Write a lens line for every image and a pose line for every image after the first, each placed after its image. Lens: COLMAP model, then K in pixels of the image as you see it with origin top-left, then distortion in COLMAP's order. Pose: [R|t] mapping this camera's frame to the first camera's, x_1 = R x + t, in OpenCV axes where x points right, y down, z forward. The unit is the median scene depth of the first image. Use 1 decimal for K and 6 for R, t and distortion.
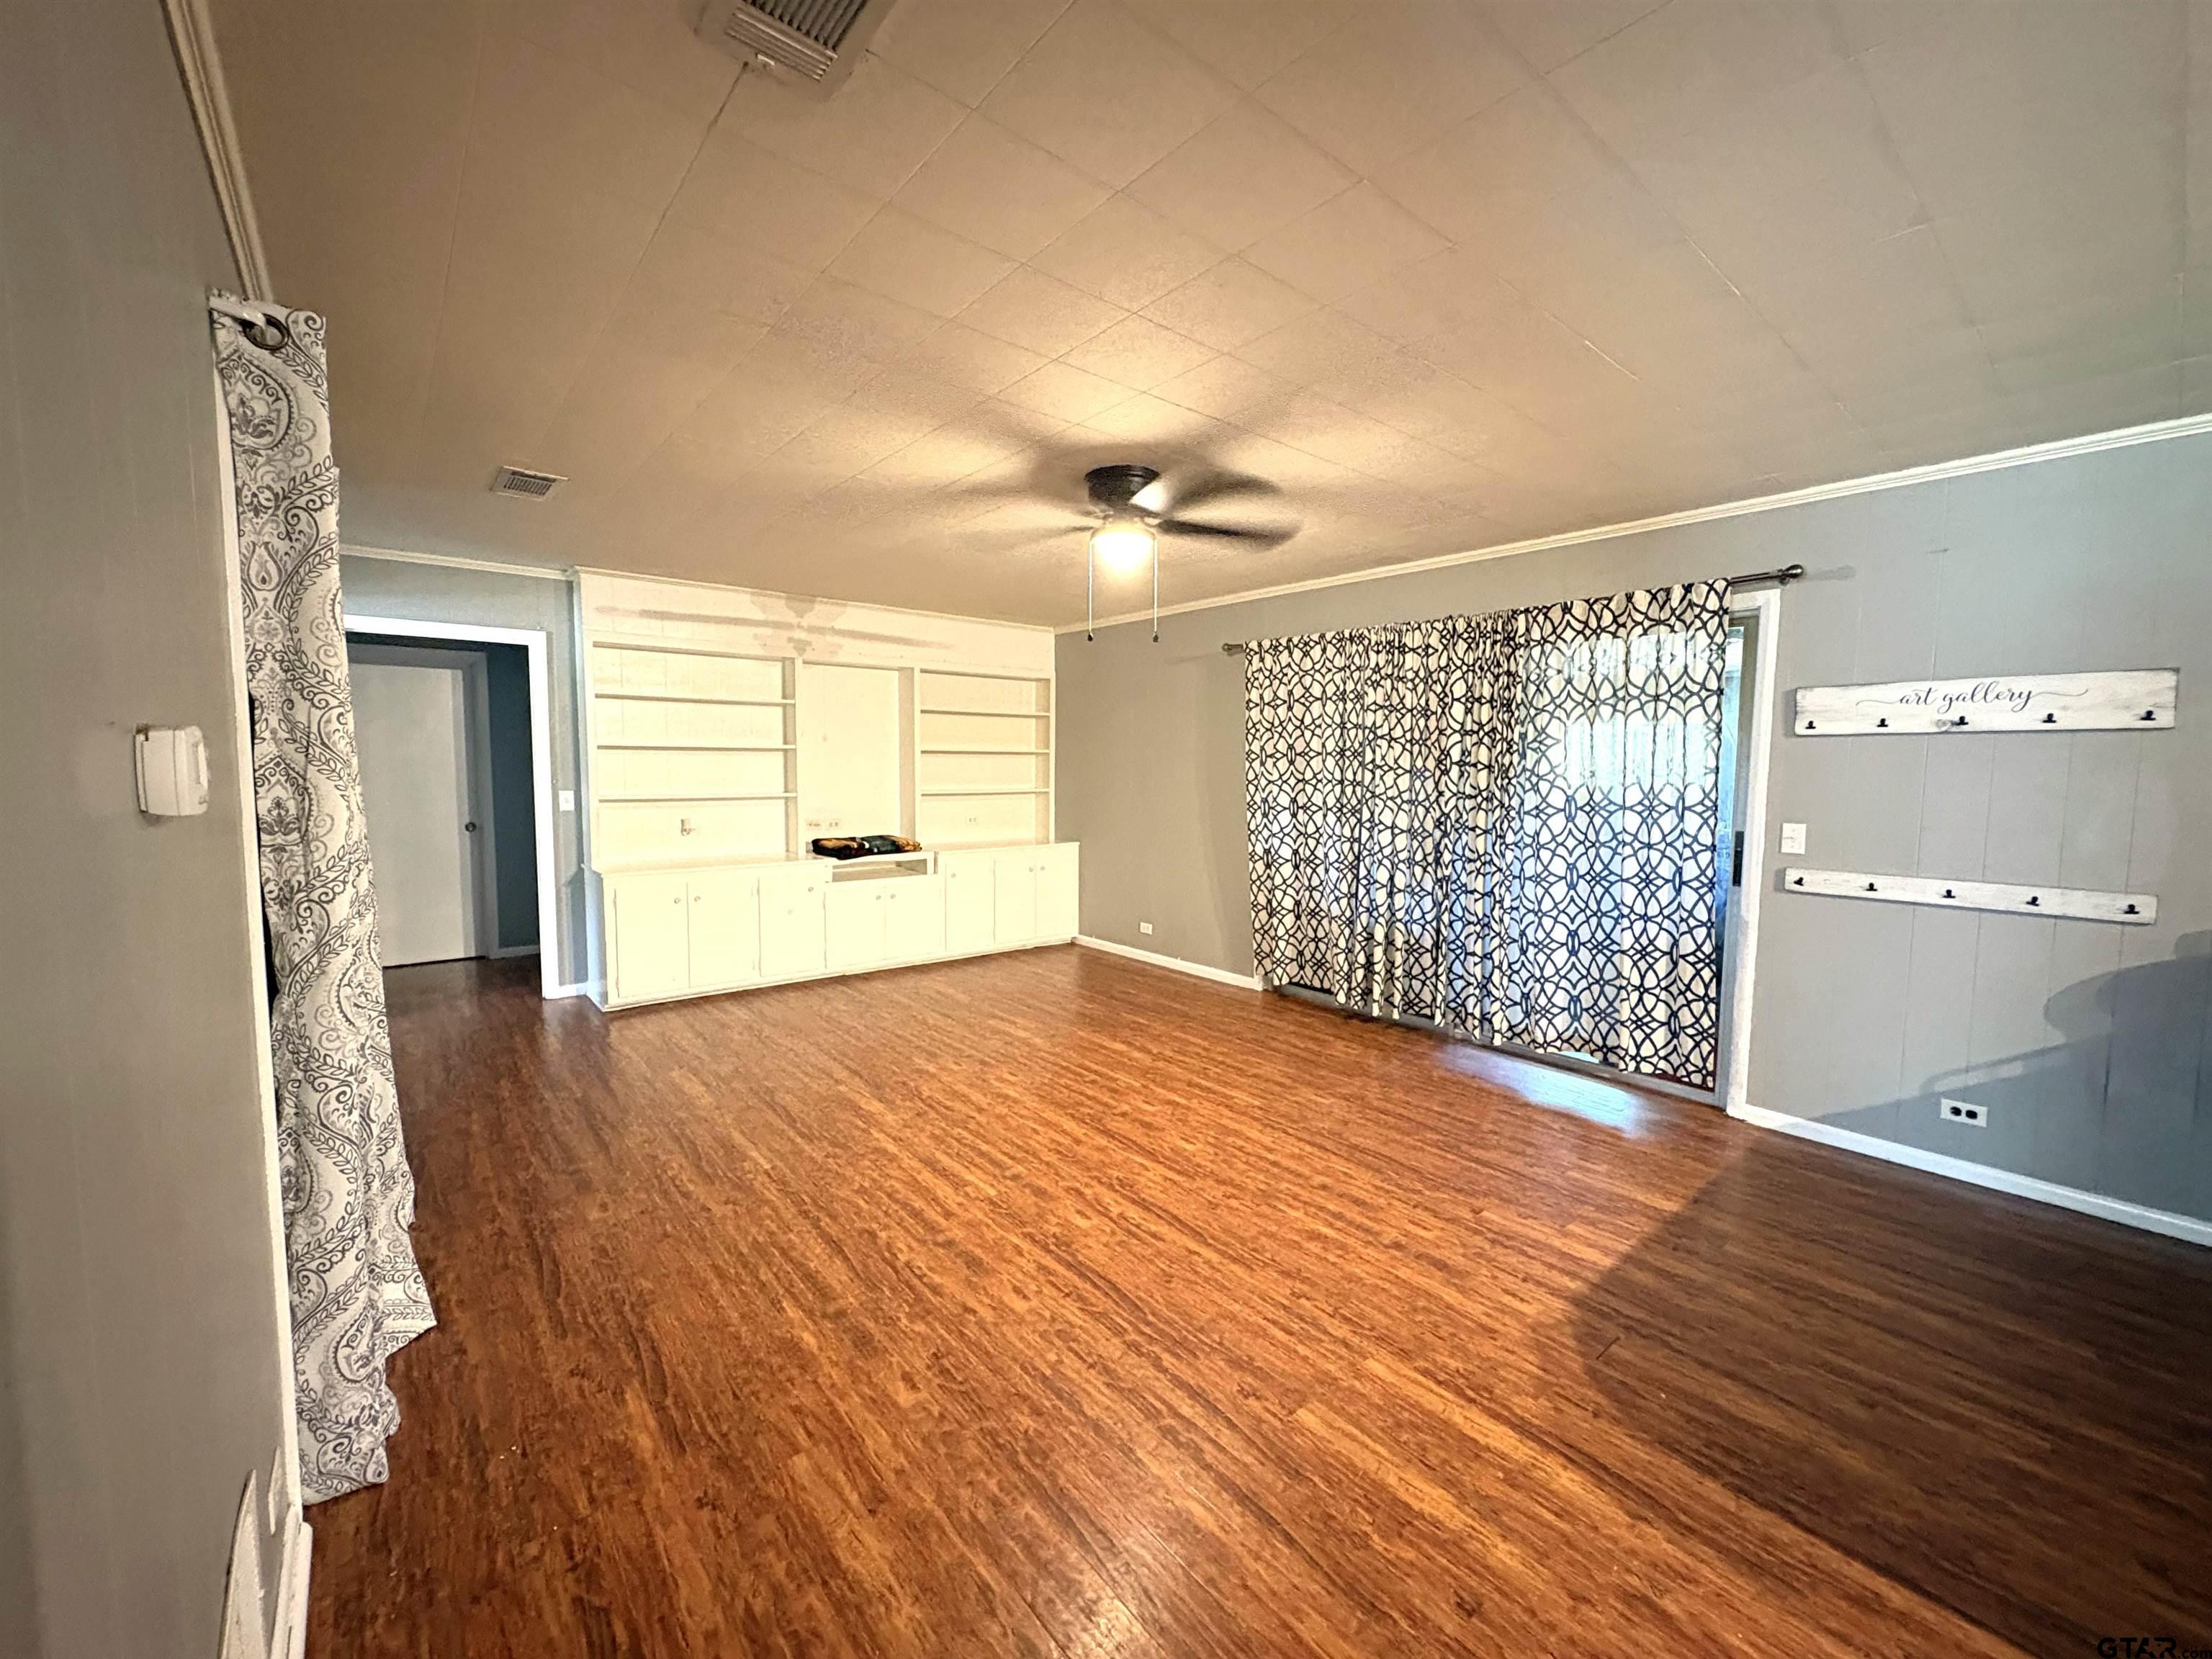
lens RADIAL K [[882.0, 0, 1095.8], [0, 882.0, 827.4], [0, 0, 1]] dist [-0.001718, 0.000231]
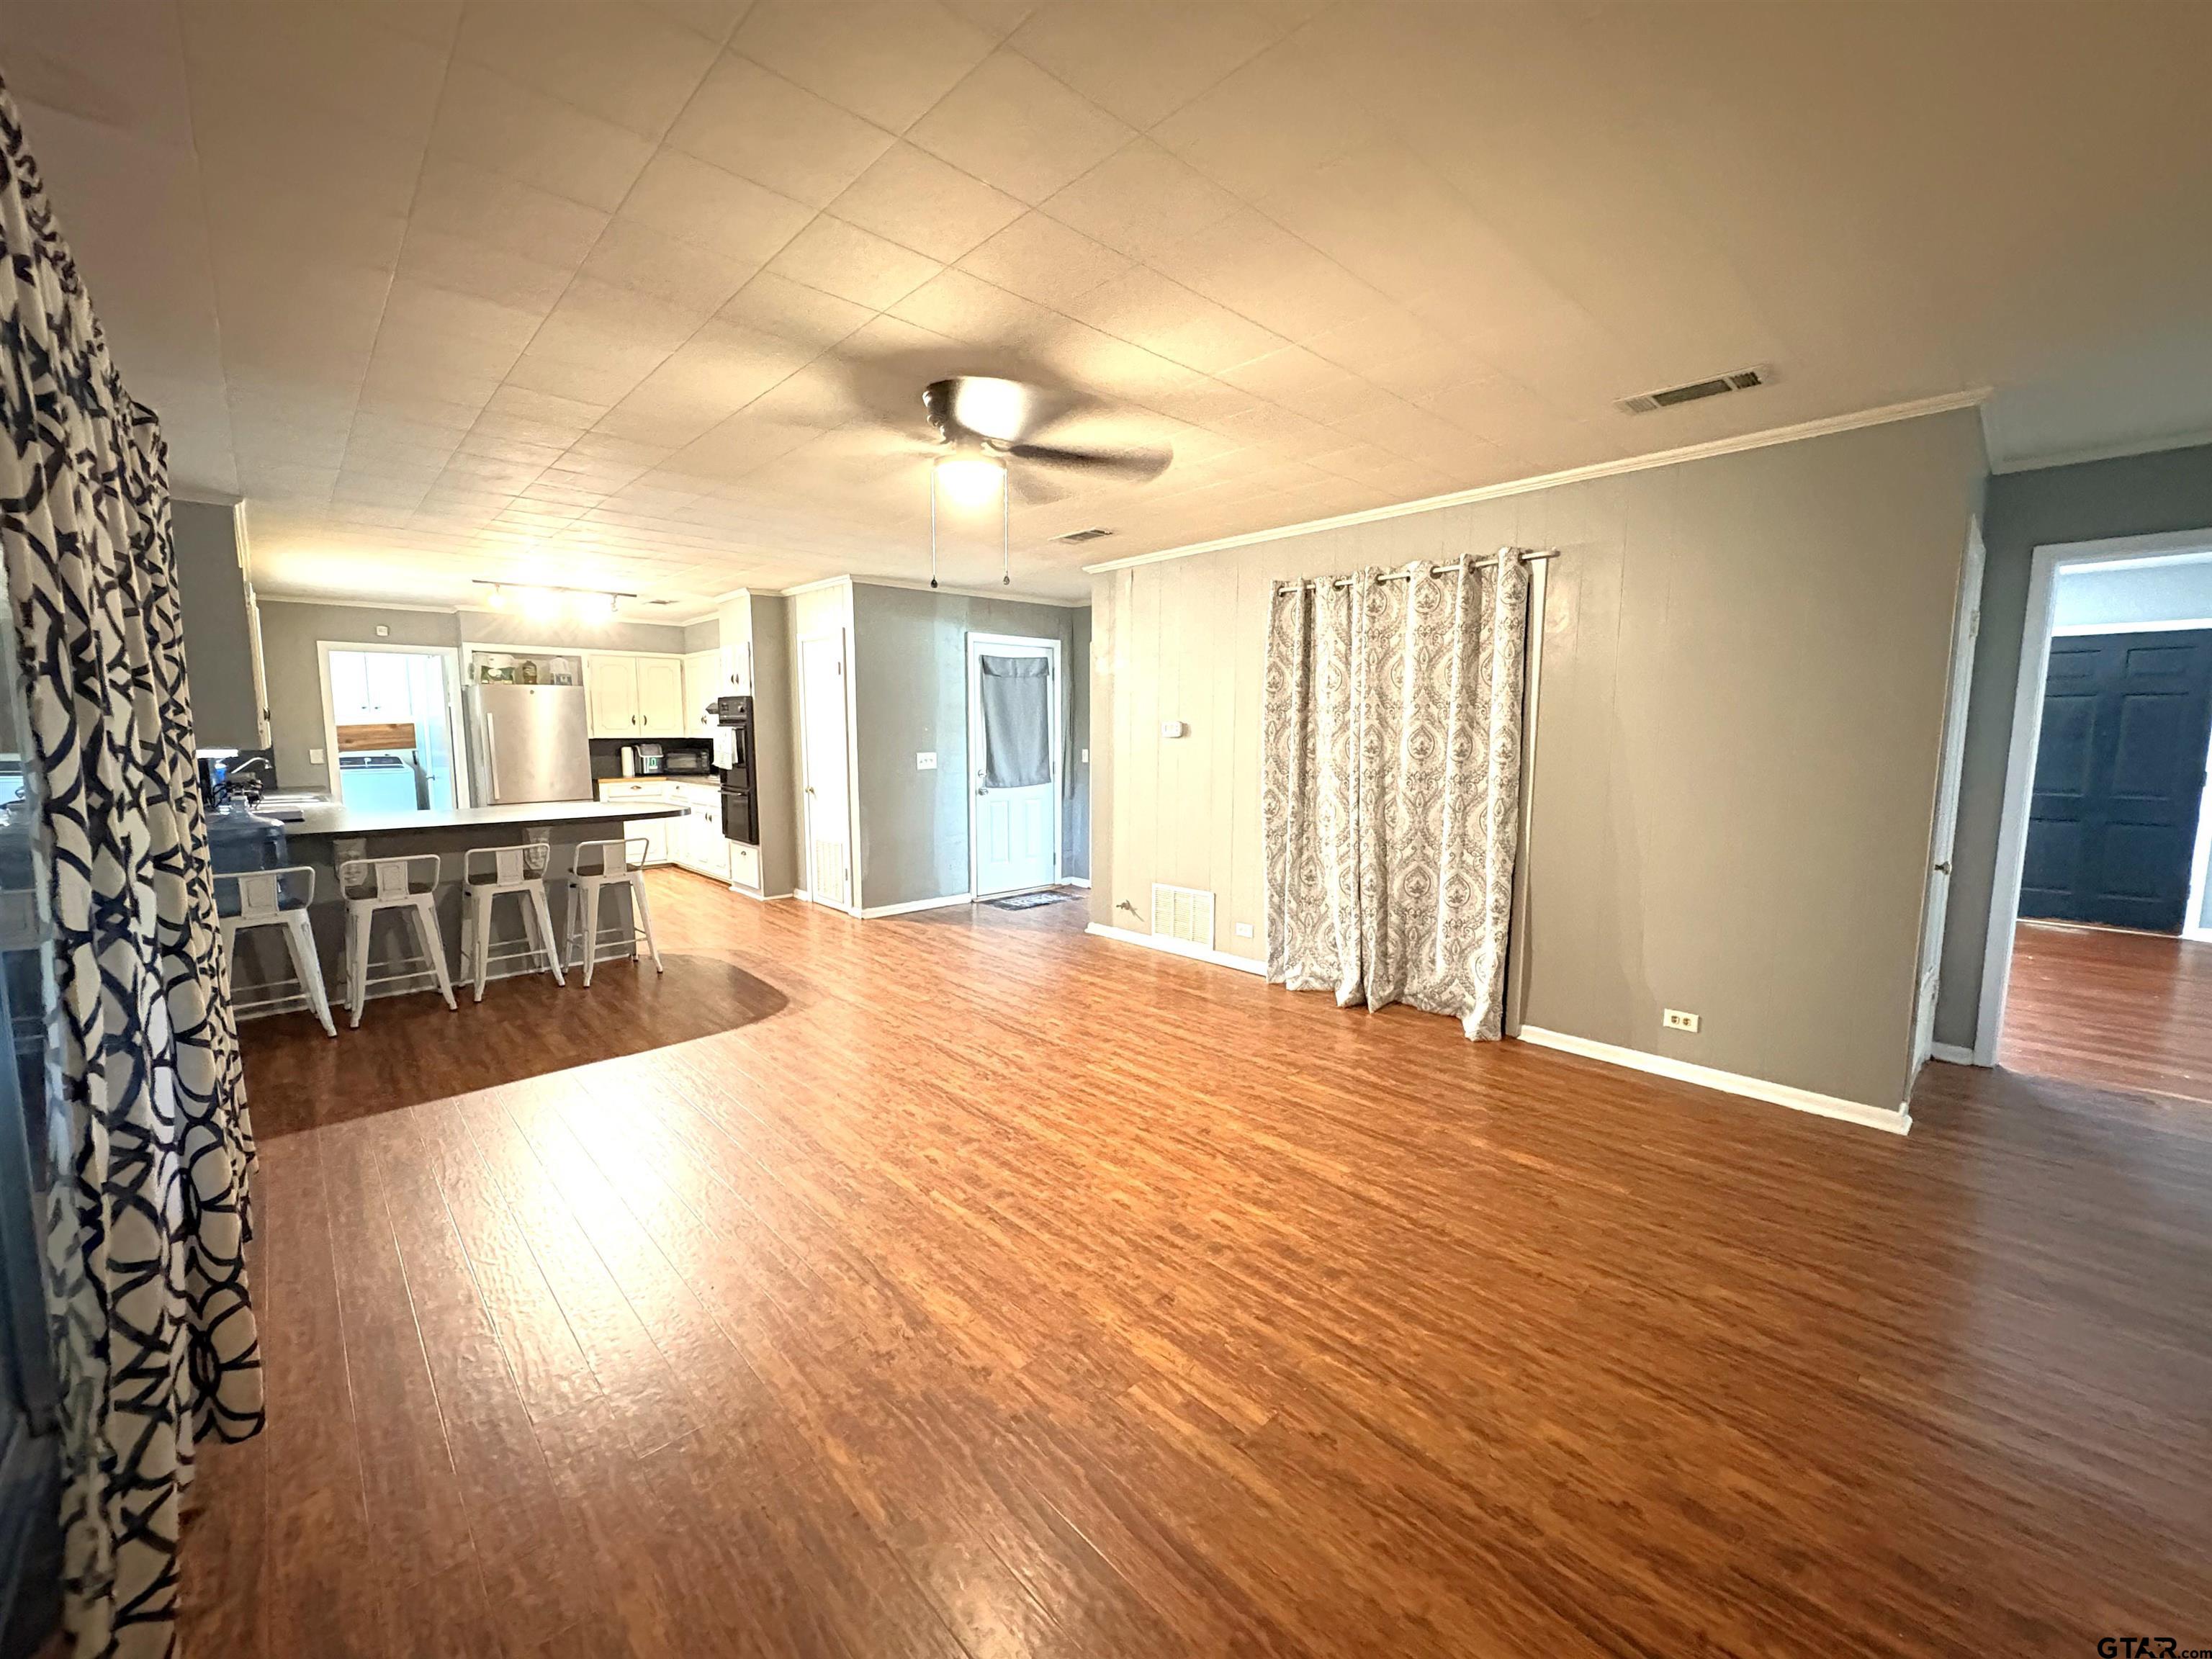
lens RADIAL K [[882.0, 0, 1095.8], [0, 882.0, 827.4], [0, 0, 1]] dist [-0.001718, 0.000231]
pose [[-0.997869, -0.003574, -0.065152, -0.037774], [-0.015662, 0.982427, 0.185989, -0.141652], [0.063343, 0.186613, -0.980389, 1.952505]]
